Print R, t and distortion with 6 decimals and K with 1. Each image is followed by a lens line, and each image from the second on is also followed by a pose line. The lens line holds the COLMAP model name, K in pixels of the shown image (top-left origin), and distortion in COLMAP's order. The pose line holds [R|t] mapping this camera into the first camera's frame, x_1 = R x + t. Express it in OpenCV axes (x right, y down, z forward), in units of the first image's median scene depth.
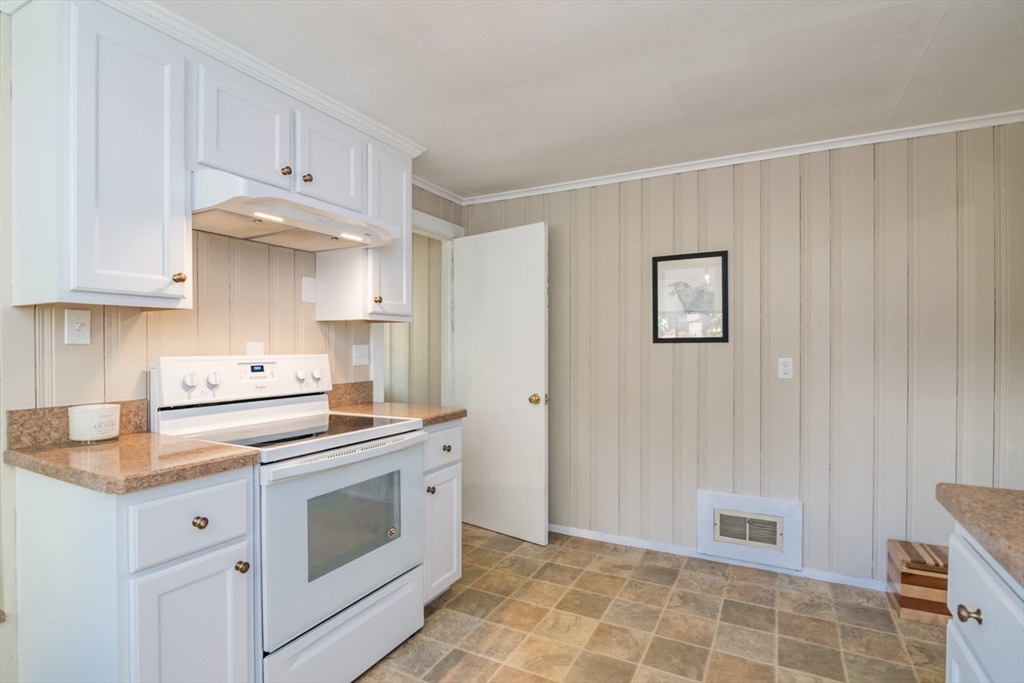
lens RADIAL K [[499.6, 0, 517.1], [0, 499.6, 353.9], [0, 0, 1]] dist [-0.007617, -0.002930]
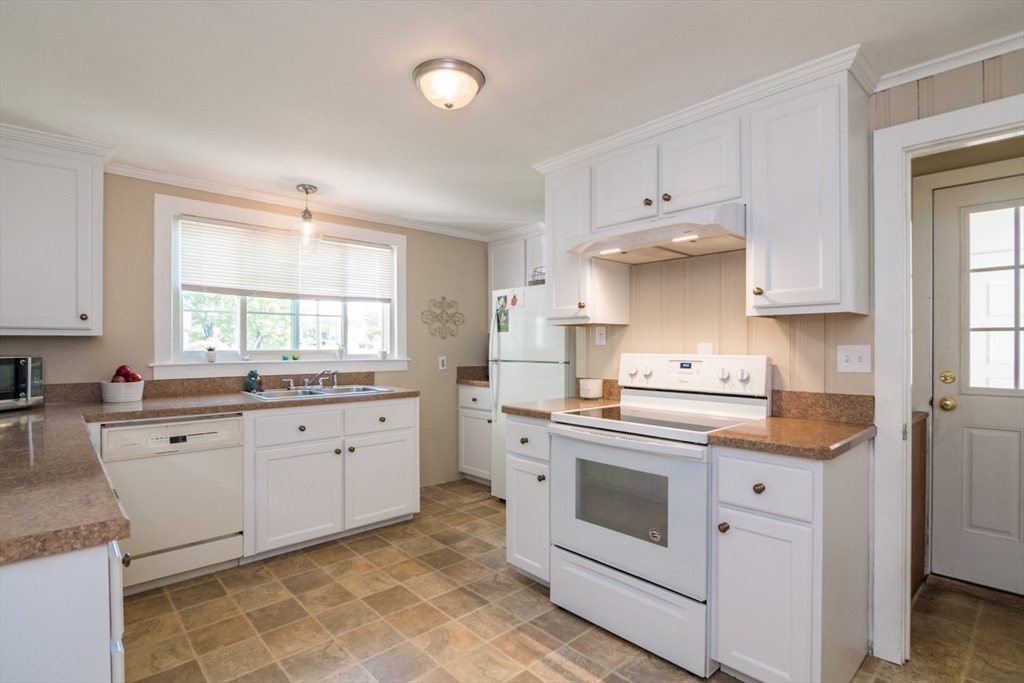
lens RADIAL K [[499.6, 0, 482.8], [0, 499.6, 348.6], [0, 0, 1]] dist [-0.007617, -0.002930]
pose [[-0.363282, 0.010731, -0.931617, 0.895852], [-0.013254, 0.999773, 0.016685, -0.026191], [0.931585, 0.018409, -0.363058, 1.362626]]
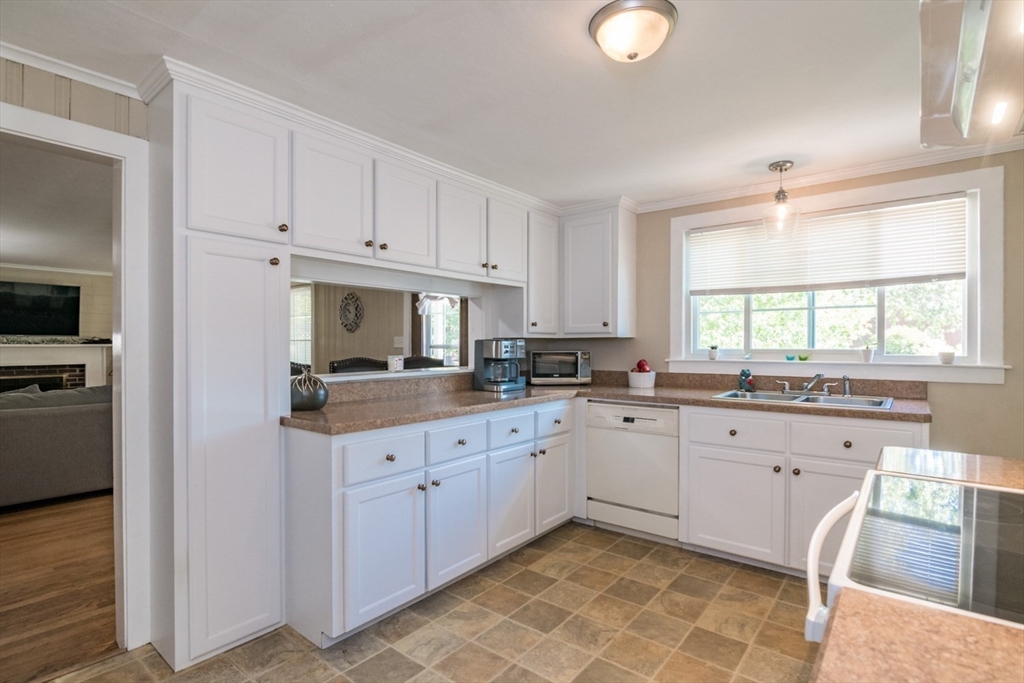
lens RADIAL K [[499.6, 0, 520.1], [0, 499.6, 344.2], [0, 0, 1]] dist [-0.007617, -0.002930]
pose [[-0.983555, 0.004199, 0.180559, 0.270596], [0.006867, 0.999876, 0.014155, -0.026244], [-0.180477, 0.015162, -0.983462, 1.678493]]
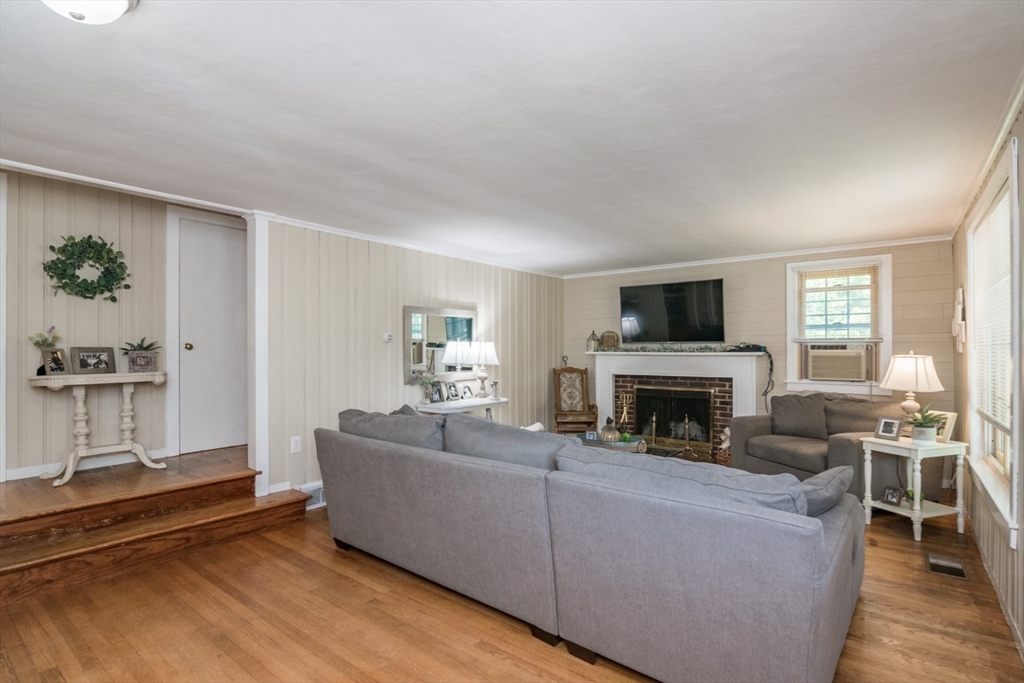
lens RADIAL K [[499.6, 0, 500.9], [0, 499.6, 348.9], [0, 0, 1]] dist [-0.007617, -0.002930]
pose [[0.186103, 0.003796, 0.982523, 1.154969], [0.010864, 0.999923, -0.005921, -0.013004], [-0.982470, 0.011776, 0.186047, -0.977026]]
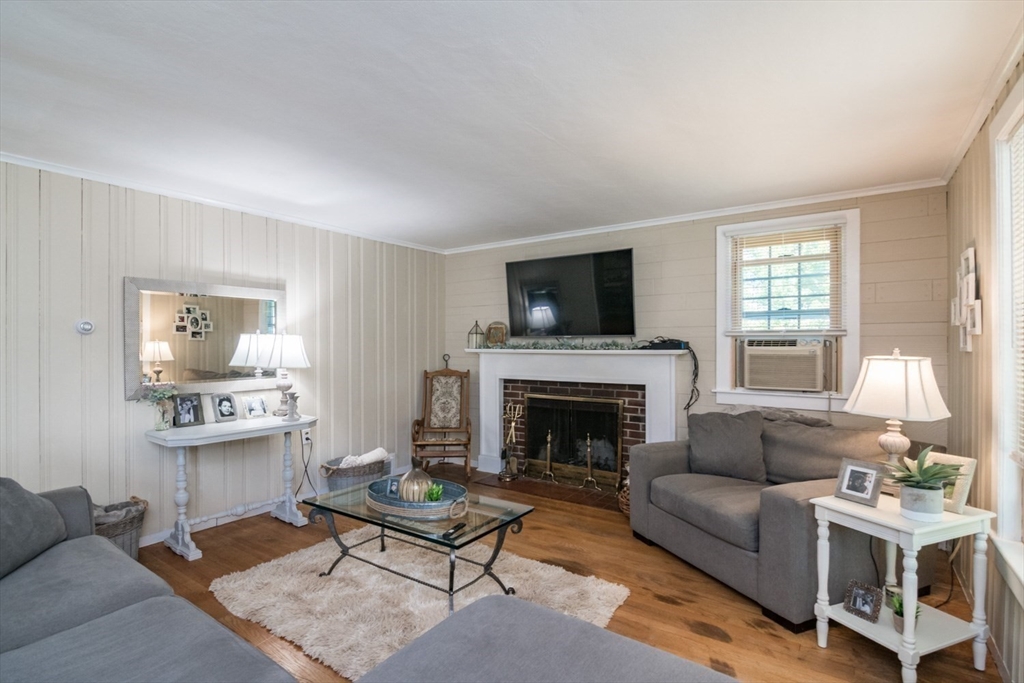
lens RADIAL K [[499.6, 0, 495.4], [0, 499.6, 349.4], [0, 0, 1]] dist [-0.007617, -0.002930]
pose [[0.138799, -0.004883, 0.990309, 2.231779], [0.010269, 0.999941, 0.003491, -0.011681], [-0.990267, 0.009685, 0.138841, -1.501071]]
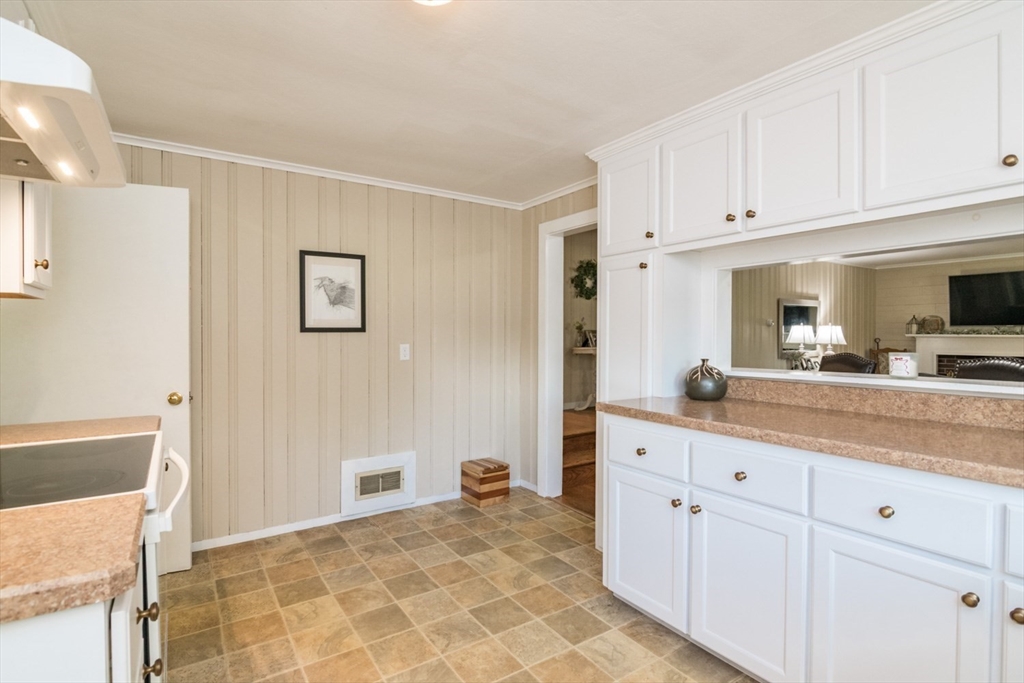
lens RADIAL K [[499.6, 0, 498.6], [0, 499.6, 344.0], [0, 0, 1]] dist [-0.007617, -0.002930]
pose [[0.485591, -0.015993, 0.874040, -0.484877], [0.007859, 0.999872, 0.013929, -0.009098], [-0.874151, 0.000105, 0.485655, 0.143155]]
